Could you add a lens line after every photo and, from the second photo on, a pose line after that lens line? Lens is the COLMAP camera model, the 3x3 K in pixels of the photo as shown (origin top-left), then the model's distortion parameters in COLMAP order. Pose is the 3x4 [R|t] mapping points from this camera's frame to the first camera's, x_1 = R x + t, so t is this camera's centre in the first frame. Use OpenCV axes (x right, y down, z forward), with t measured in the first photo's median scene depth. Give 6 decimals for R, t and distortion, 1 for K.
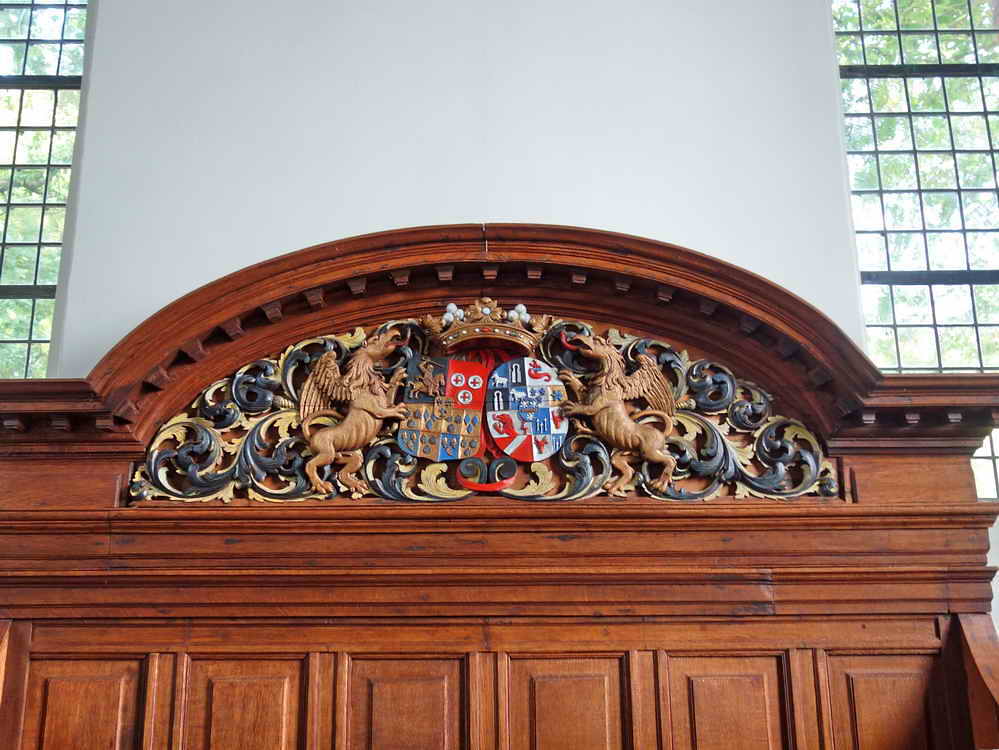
lens RADIAL K [[913.3, 0, 499.5], [0, 913.3, 375.0], [0, 0, 1]] dist [0.001022, -0.001113]
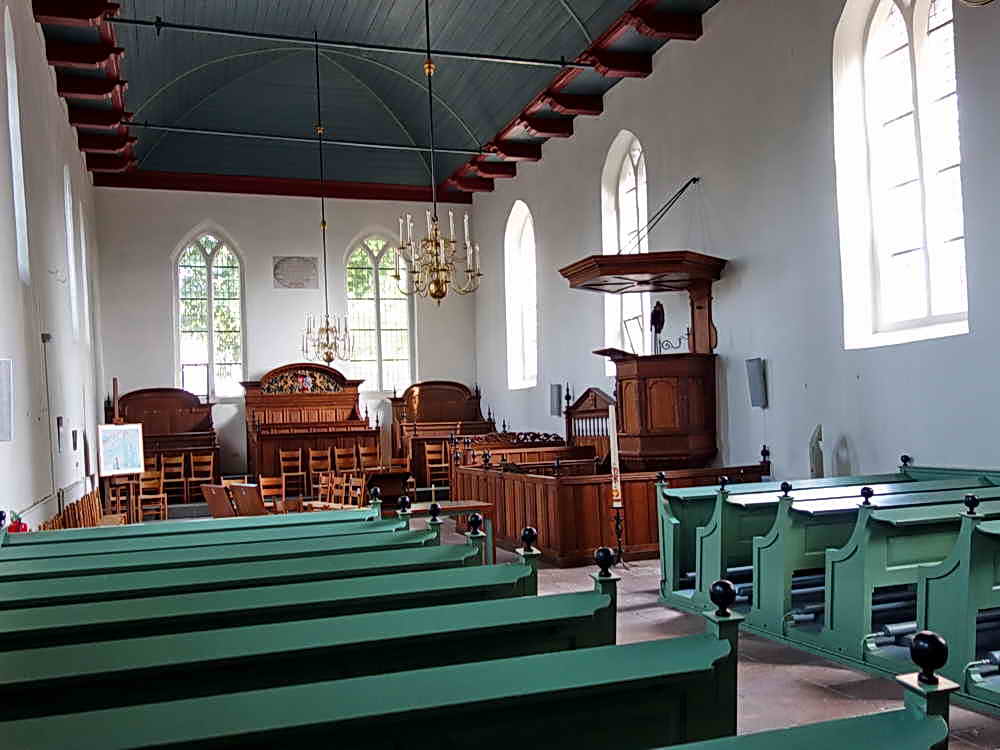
lens RADIAL K [[941.6, 0, 500.0], [0, 941.6, 375.0], [0, 0, 1]] dist [0.006695, 0.001820]
pose [[0.939962, -0.007692, 0.341193, -1.325226], [-0.050662, 0.985524, 0.161789, -1.599283], [-0.337498, -0.169361, 0.925965, -8.012529]]
